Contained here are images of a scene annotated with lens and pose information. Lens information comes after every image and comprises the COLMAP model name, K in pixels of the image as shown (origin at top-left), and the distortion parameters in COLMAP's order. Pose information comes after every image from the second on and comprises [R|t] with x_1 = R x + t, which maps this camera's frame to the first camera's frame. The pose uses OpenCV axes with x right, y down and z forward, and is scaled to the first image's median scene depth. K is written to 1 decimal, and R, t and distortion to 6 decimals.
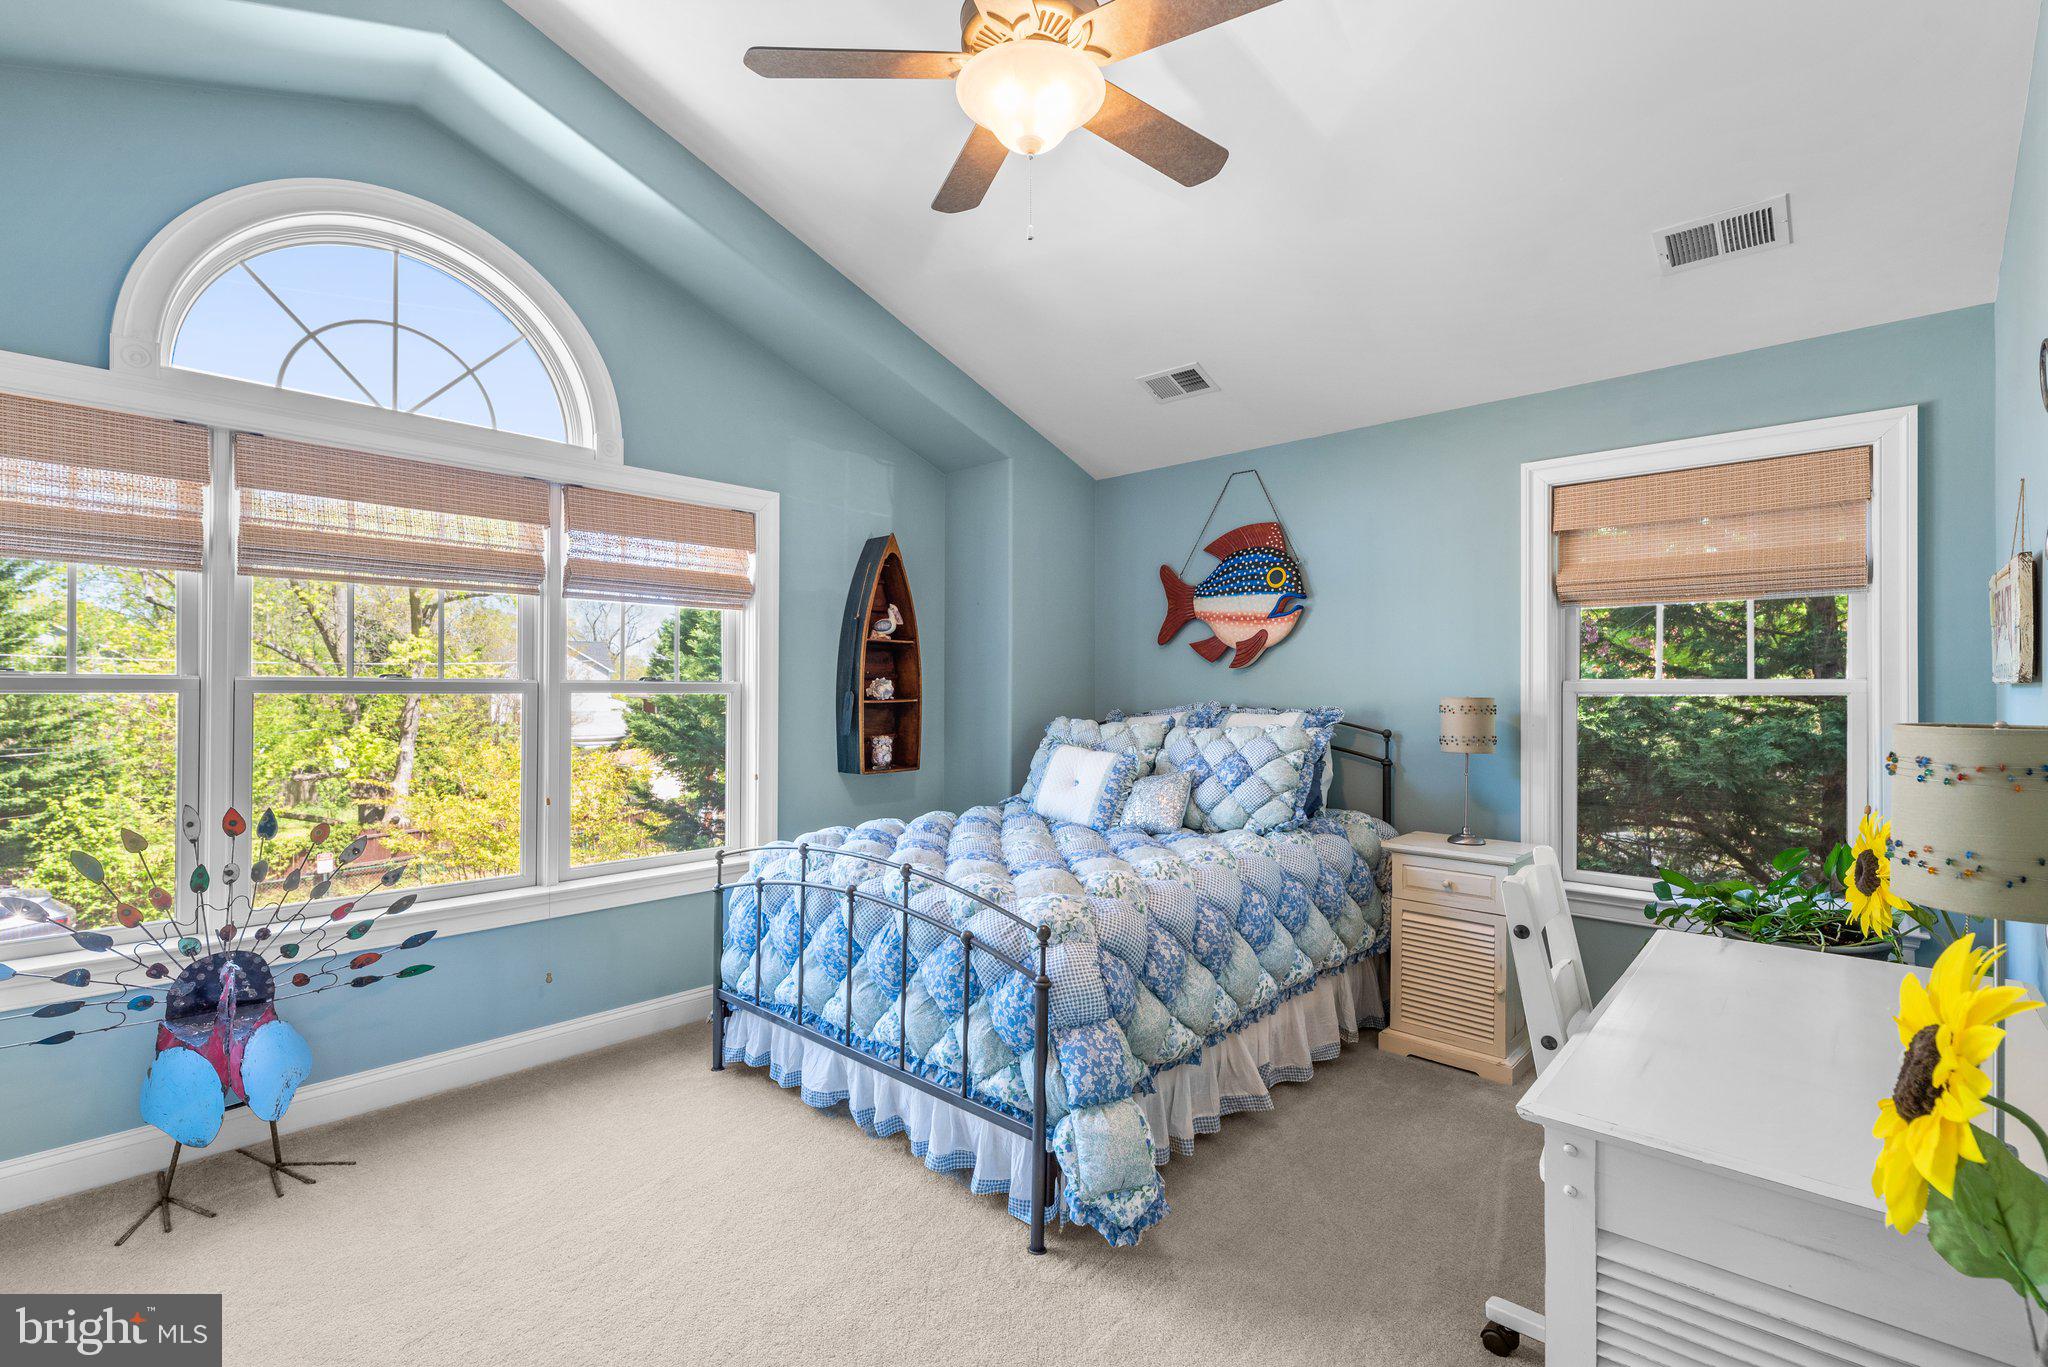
lens RADIAL K [[914.6, 0, 1022.6], [0, 914.6, 691.7], [0, 0, 1]] dist [0.000680, -0.000324]
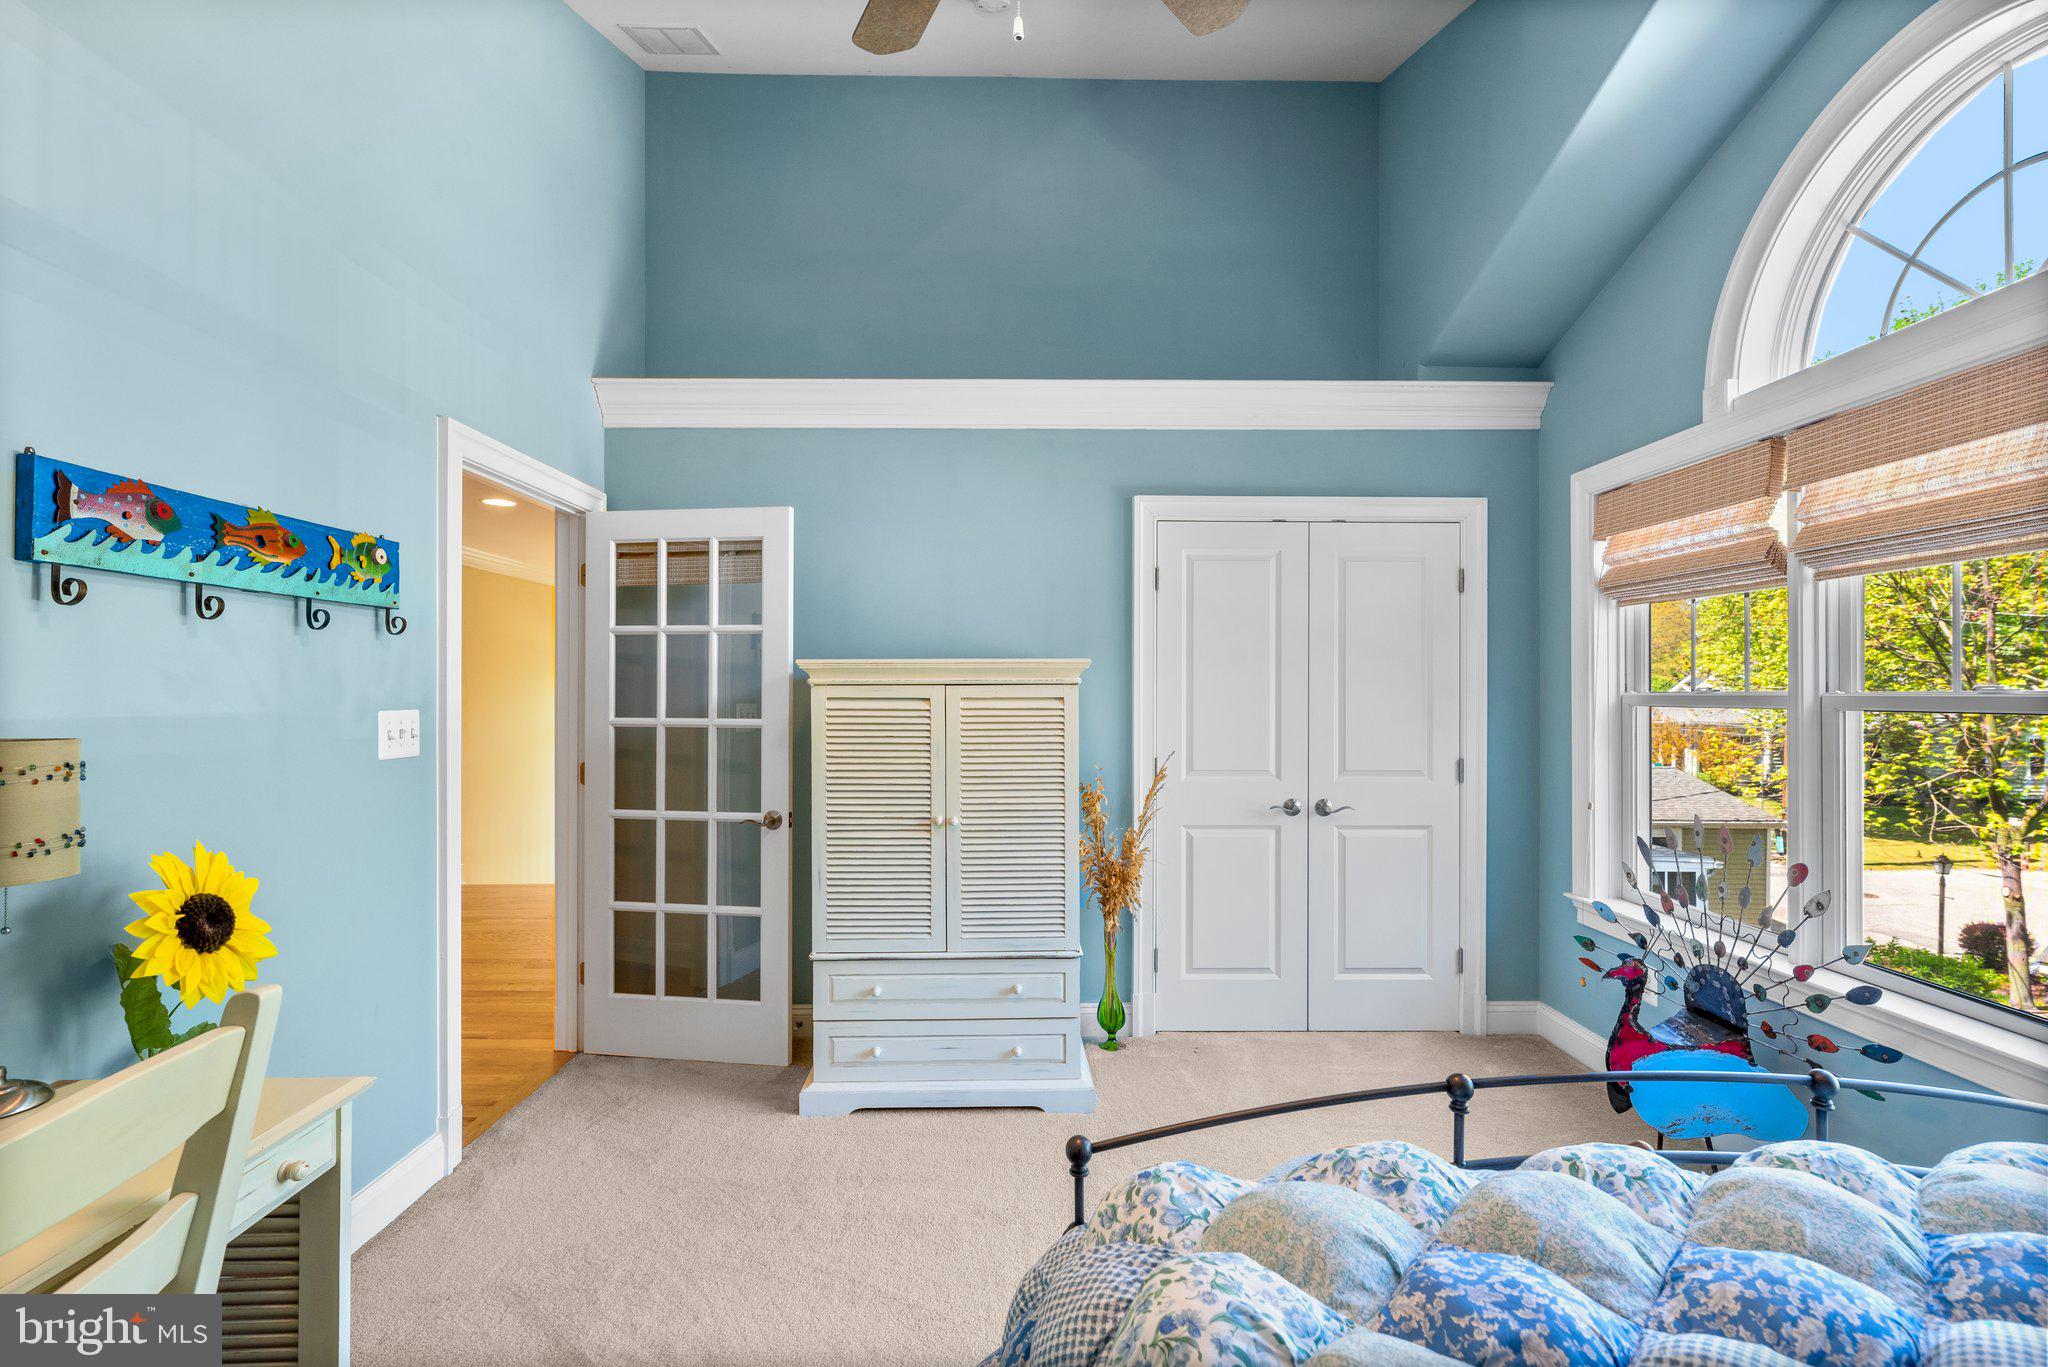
lens RADIAL K [[914.6, 0, 1022.6], [0, 914.6, 691.7], [0, 0, 1]] dist [0.000680, -0.000324]
pose [[-0.730608, -0.007591, -0.682755, 0.360645], [-0.002491, 0.999961, -0.008453, -0.007121], [0.682792, -0.004475, -0.730599, 1.164886]]
